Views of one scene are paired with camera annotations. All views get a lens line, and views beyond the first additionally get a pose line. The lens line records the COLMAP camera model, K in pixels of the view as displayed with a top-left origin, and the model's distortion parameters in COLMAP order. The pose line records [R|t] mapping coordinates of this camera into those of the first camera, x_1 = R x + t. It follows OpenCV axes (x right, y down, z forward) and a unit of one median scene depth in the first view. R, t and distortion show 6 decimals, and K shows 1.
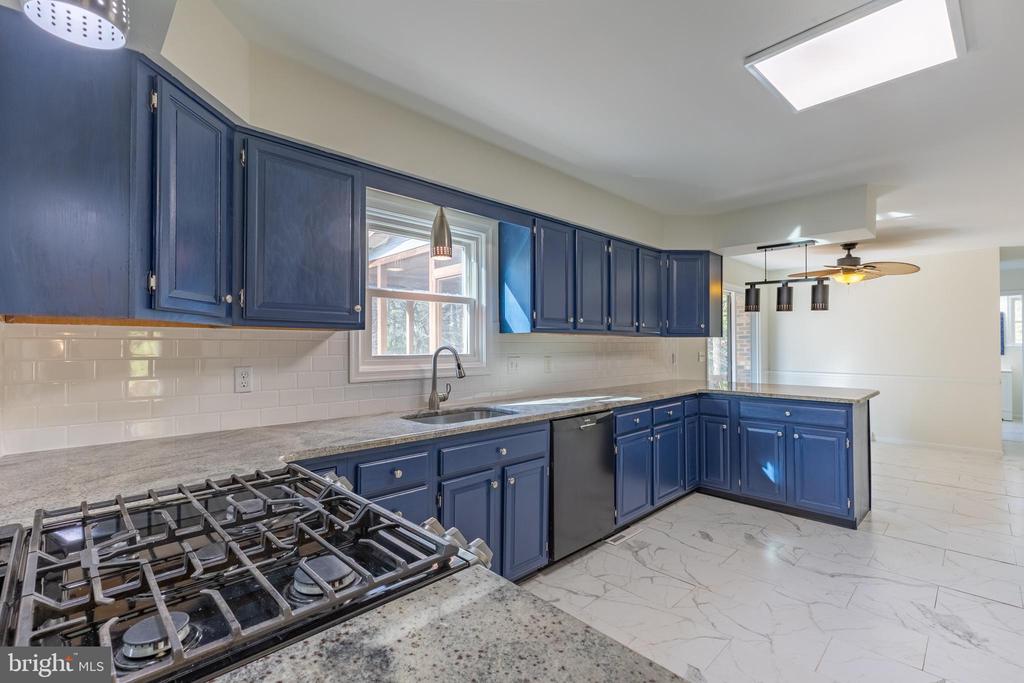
lens RADIAL K [[458.4, 0, 514.0], [0, 458.4, 342.9], [0, 0, 1]] dist [0.001151, 0.001166]
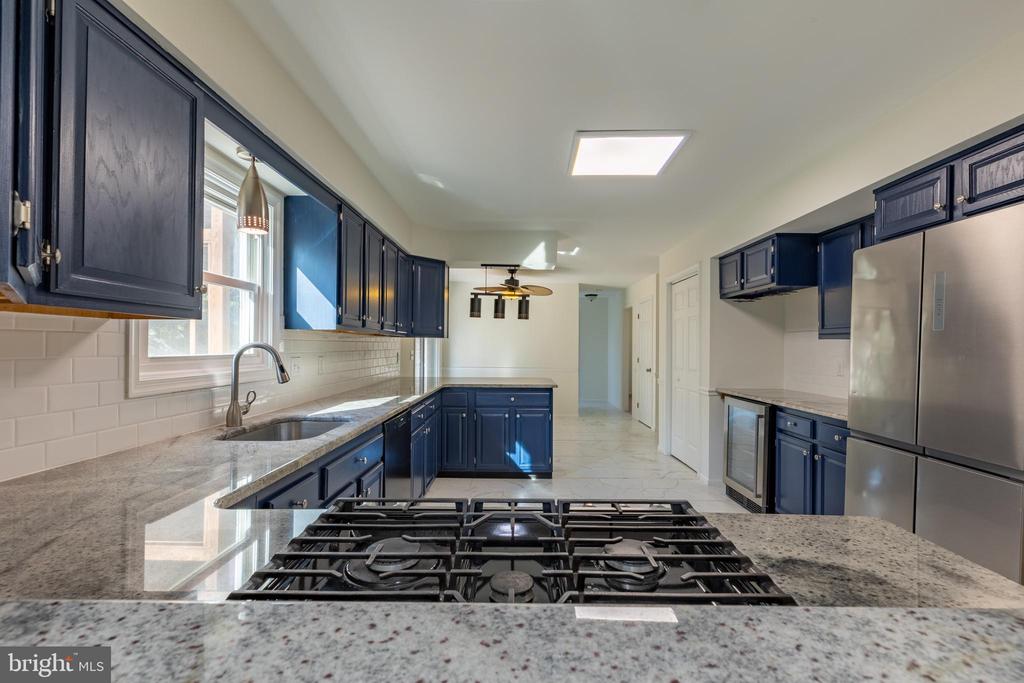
lens RADIAL K [[458.4, 0, 518.0], [0, 458.4, 342.9], [0, 0, 1]] dist [0.001151, 0.001166]
pose [[0.700734, 0.012704, 0.713310, -0.338531], [-0.013985, 0.999894, -0.004070, 0.002548], [-0.713286, -0.007124, 0.700837, 0.108668]]
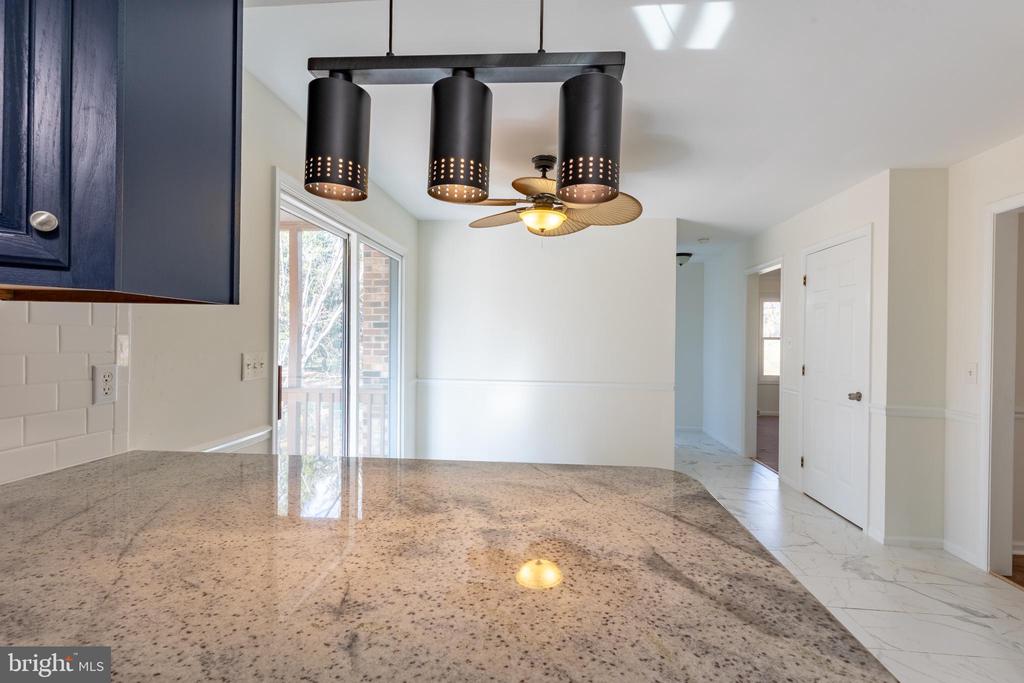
lens RADIAL K [[458.4, 0, 517.1], [0, 458.4, 342.0], [0, 0, 1]] dist [0.001151, 0.001166]
pose [[0.757566, 0.010019, 0.652682, 0.582801], [-0.016832, 0.999850, 0.004189, 0.011218], [-0.652541, -0.014159, 0.757621, 1.015567]]
